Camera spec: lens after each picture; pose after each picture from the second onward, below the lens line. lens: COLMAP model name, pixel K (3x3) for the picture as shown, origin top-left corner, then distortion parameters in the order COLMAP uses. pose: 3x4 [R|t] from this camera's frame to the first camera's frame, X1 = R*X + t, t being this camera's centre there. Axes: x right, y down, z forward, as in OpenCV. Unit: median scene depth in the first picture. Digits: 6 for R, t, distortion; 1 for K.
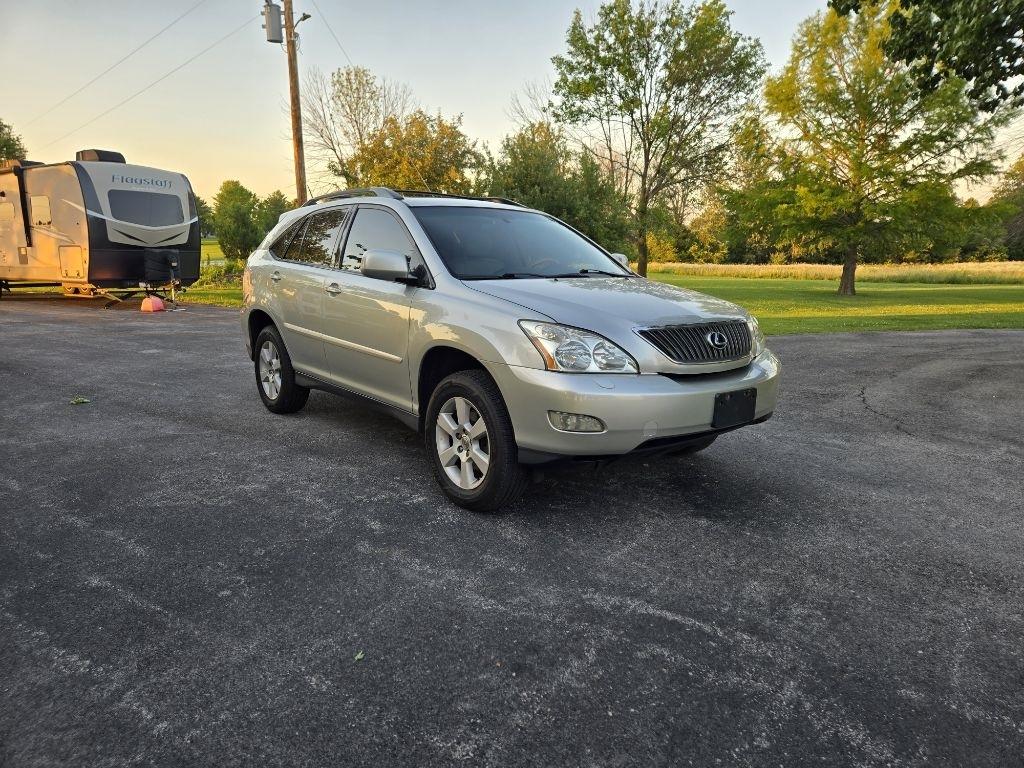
lens RADIAL K [[681.2, 0, 512.0], [0, 681.2, 384.0], [0, 0, 1]] dist [0.050160, -0.052428]
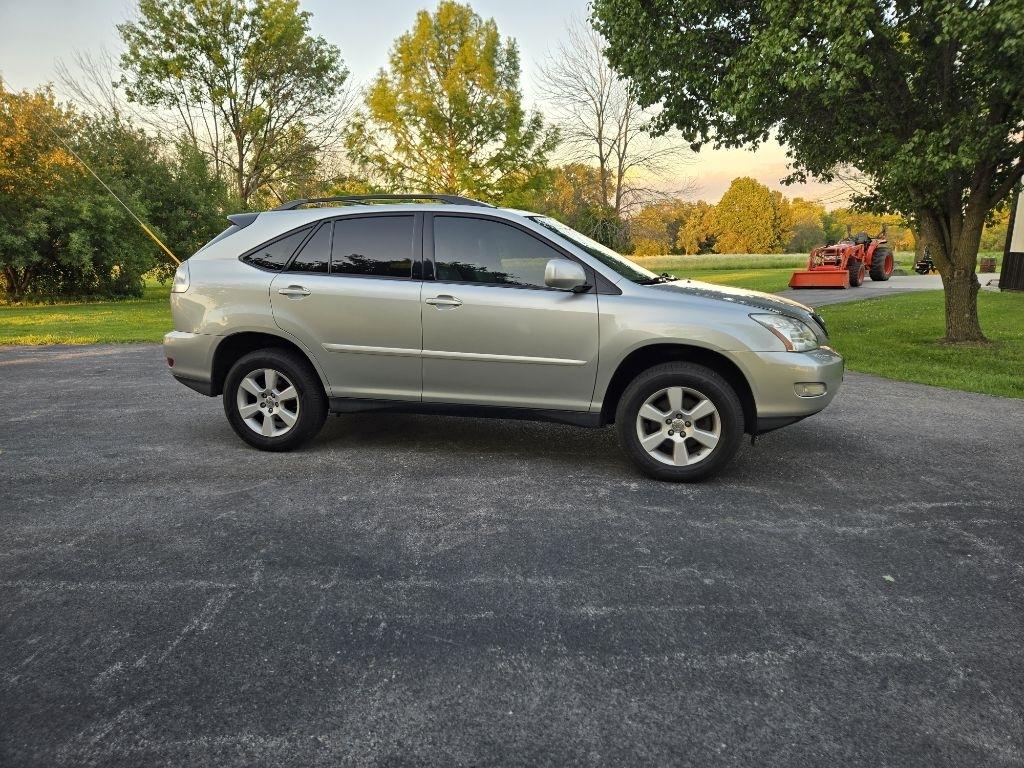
lens RADIAL K [[688.1, 0, 512.0], [0, 688.1, 384.0], [0, 0, 1]] dist [0.071481, -0.056741]
pose [[0.806368, -0.117392, 0.579647, -0.104727], [0.118625, 0.992289, 0.035938, -0.006434], [-0.579396, 0.039782, 0.814075, 0.023516]]
